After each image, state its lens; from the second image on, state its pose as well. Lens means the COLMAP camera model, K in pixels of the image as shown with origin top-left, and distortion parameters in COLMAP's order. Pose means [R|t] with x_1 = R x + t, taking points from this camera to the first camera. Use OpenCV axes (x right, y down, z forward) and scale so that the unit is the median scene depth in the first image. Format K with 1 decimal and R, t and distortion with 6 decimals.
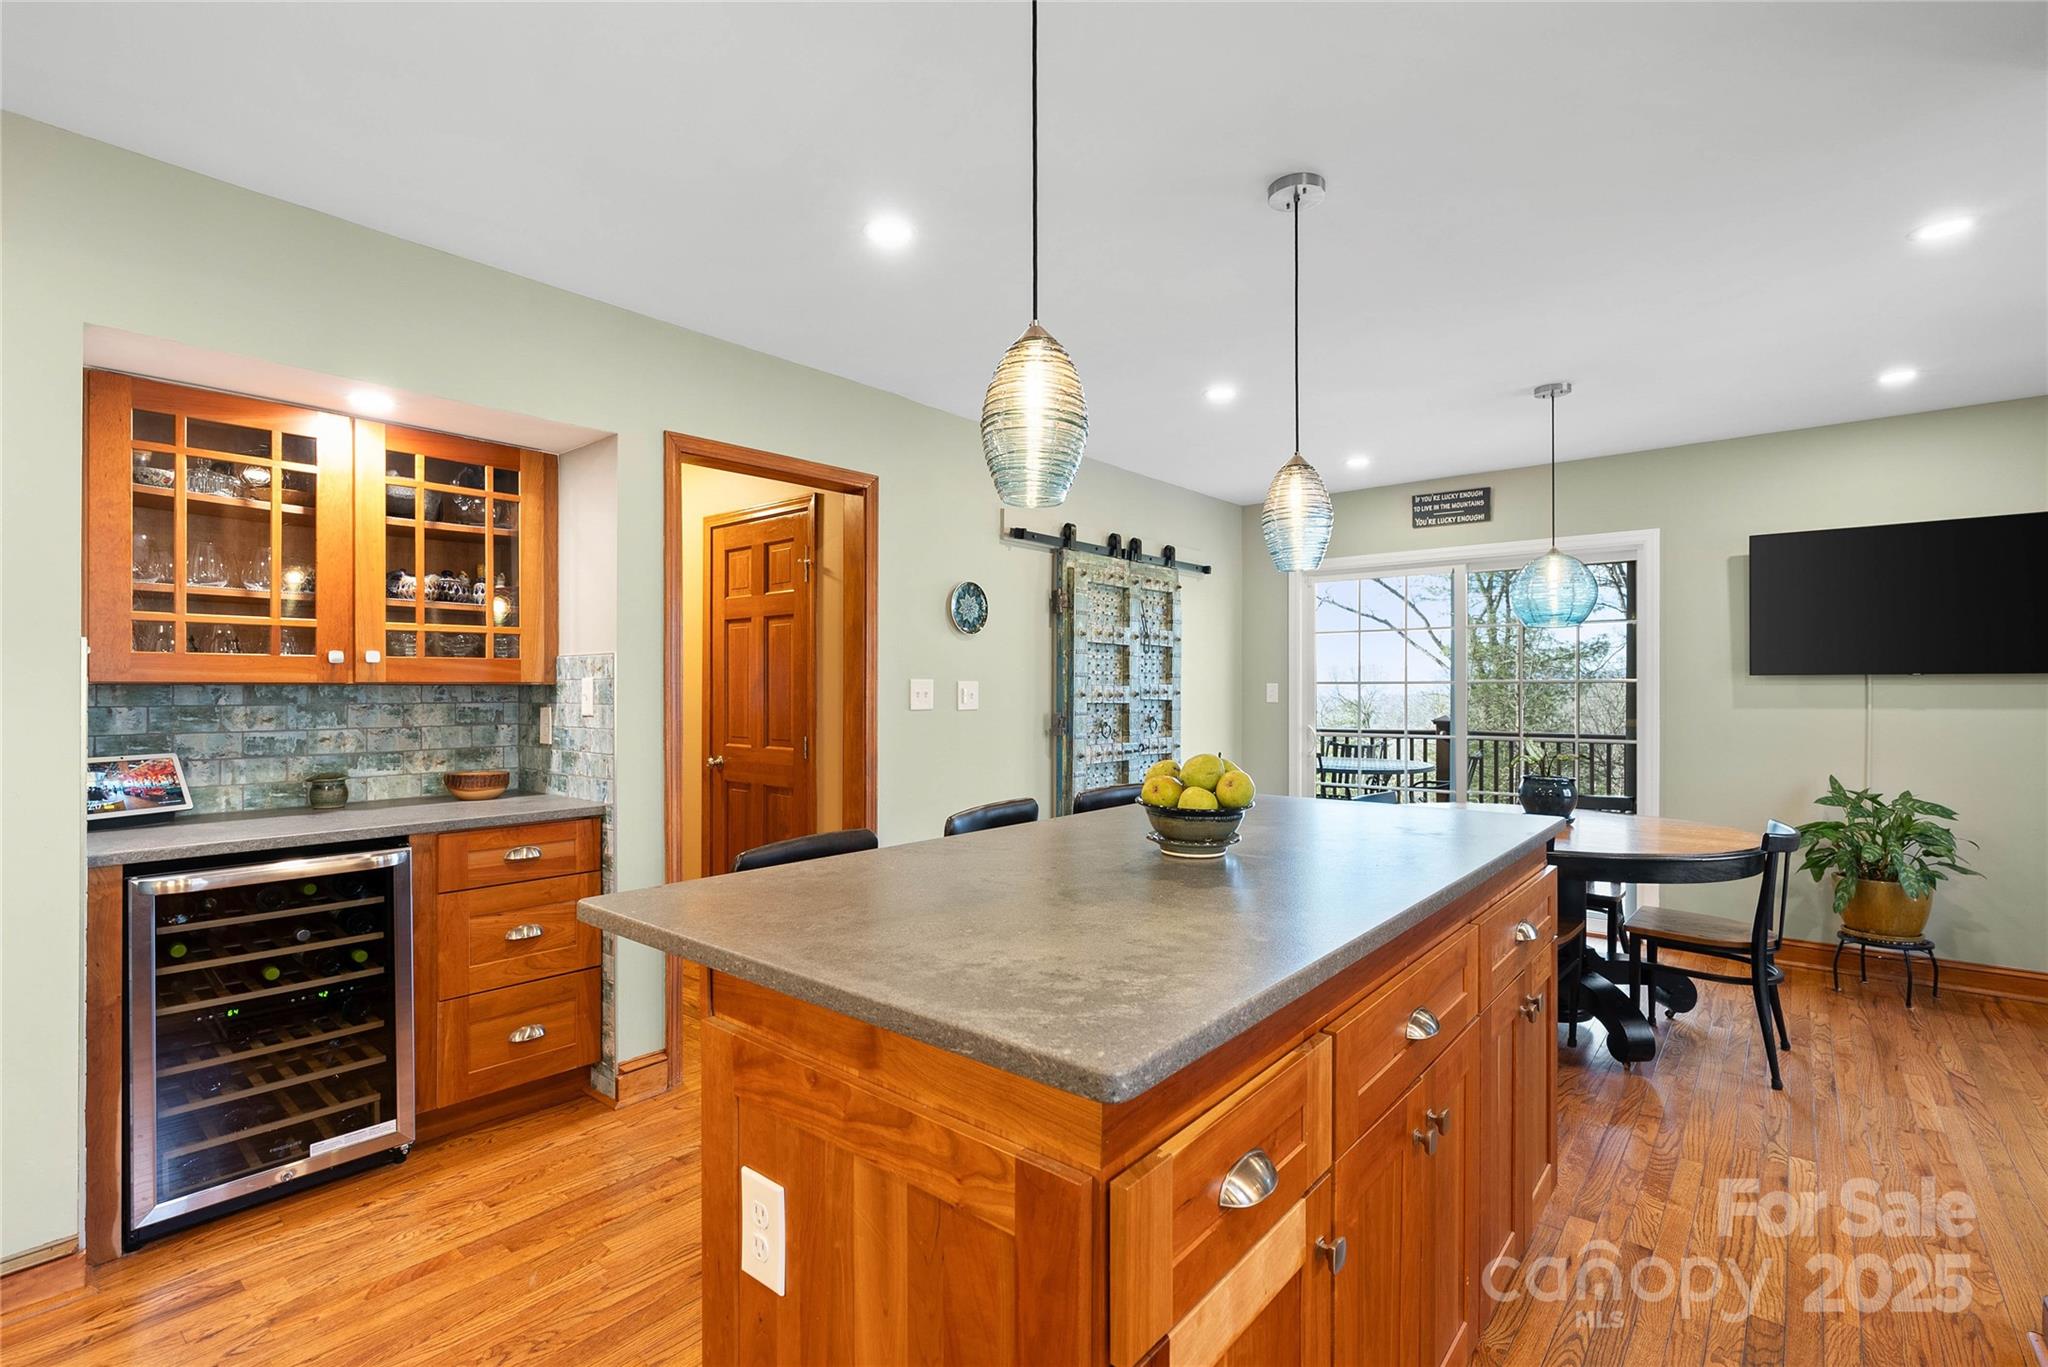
lens RADIAL K [[931.2, 0, 1026.1], [0, 931.2, 691.8], [0, 0, 1]] dist [-0.004267, -0.000152]
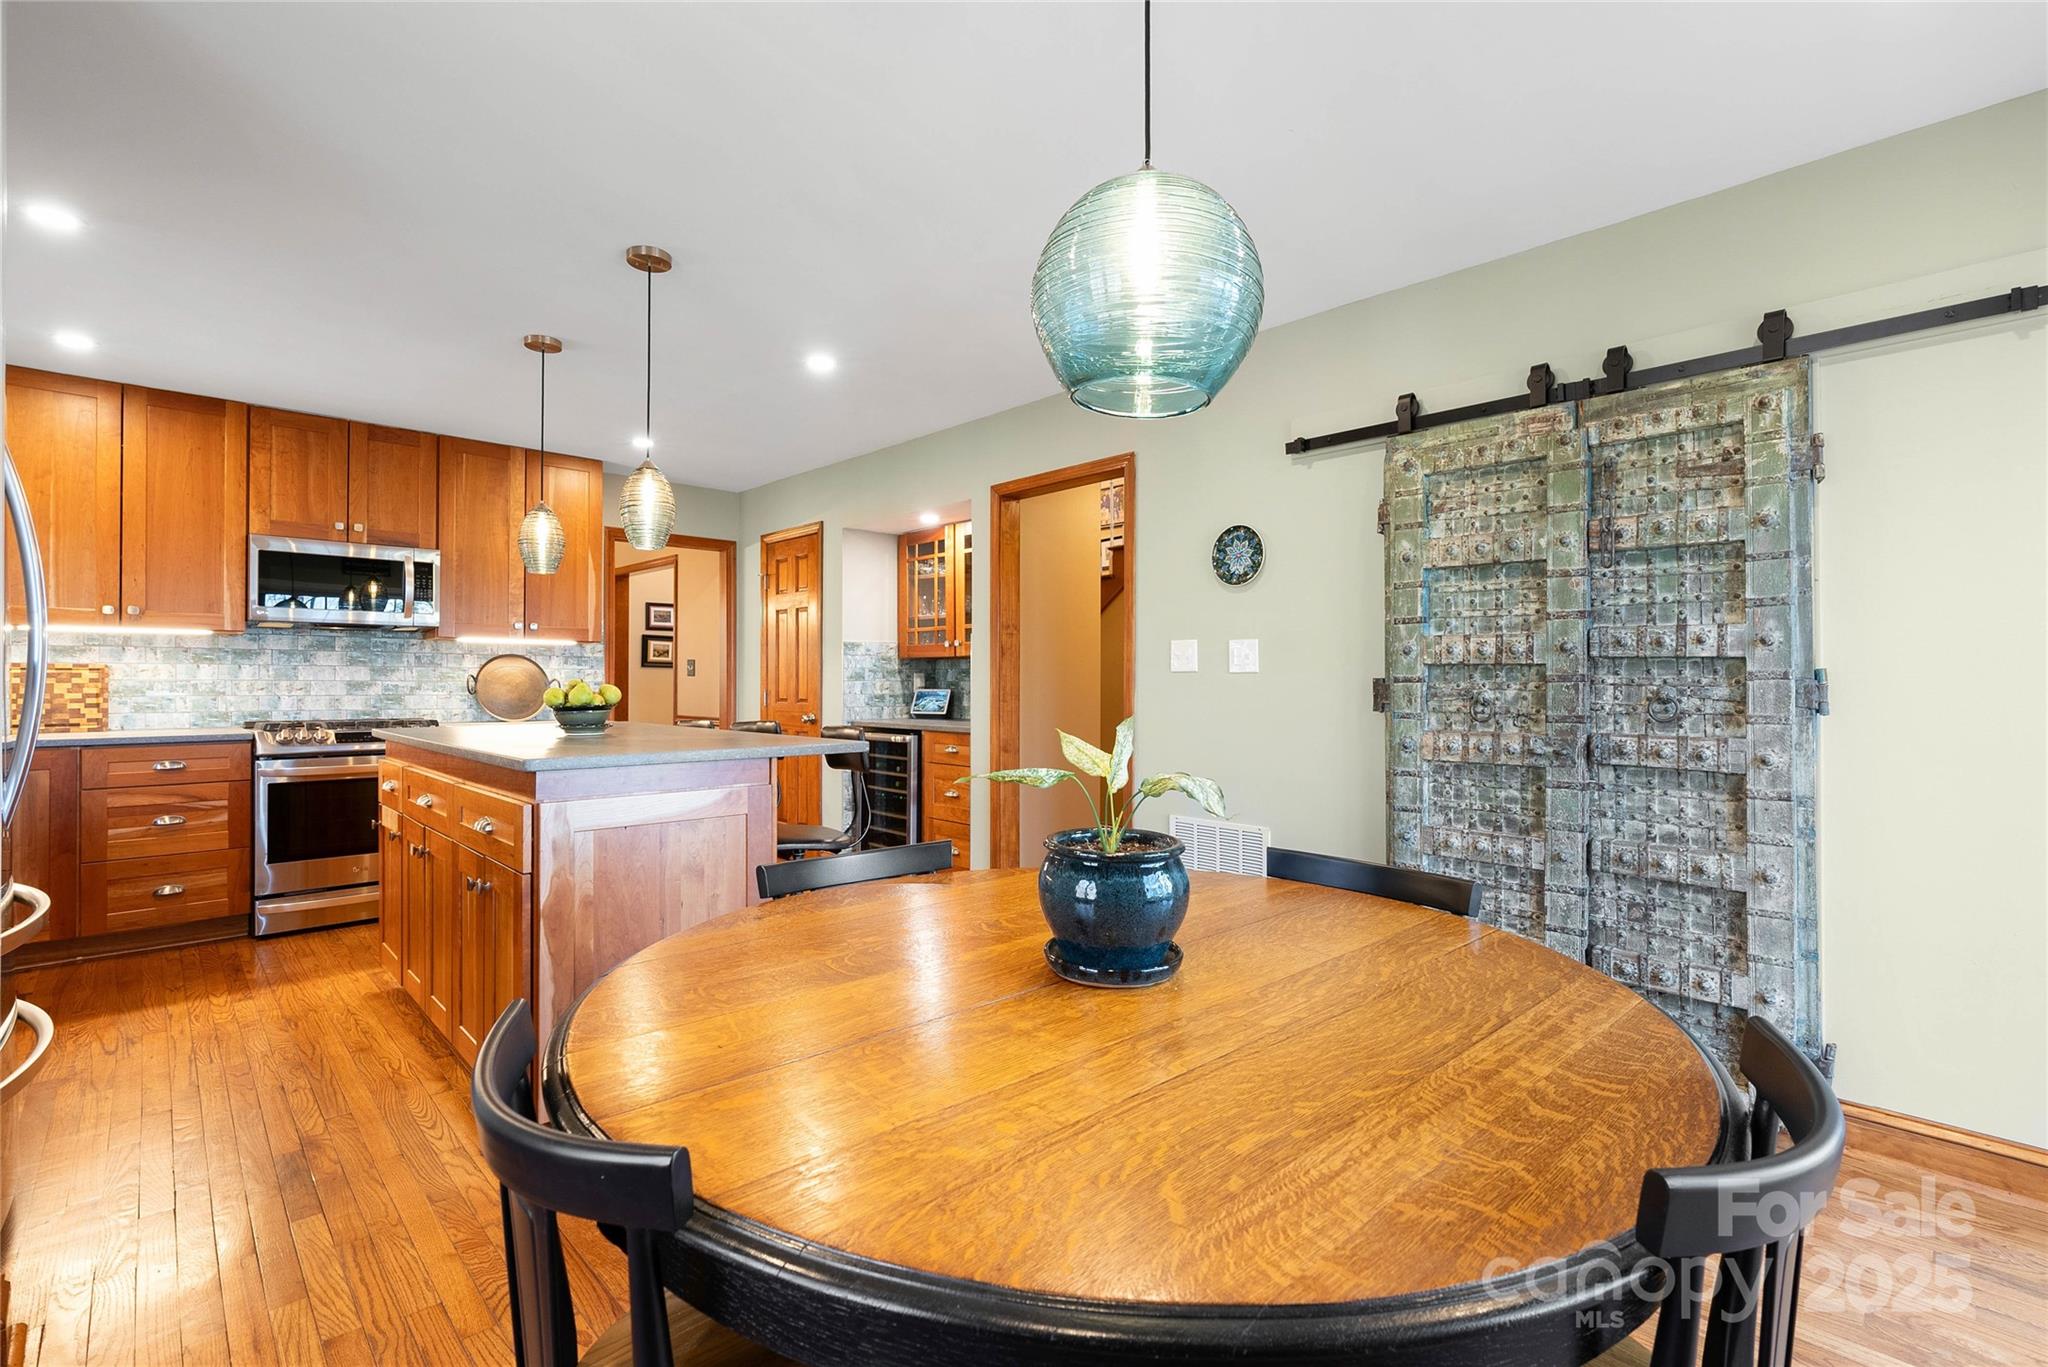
lens RADIAL K [[940.6, 0, 1025.1], [0, 940.6, 673.5], [0, 0, 1]] dist [0.002628, 0.000601]
pose [[-0.114264, -0.008017, -0.993418, 0.924839], [-0.006943, 0.999949, -0.007271, 0.030746], [0.993426, 0.006067, -0.114314, 1.004021]]
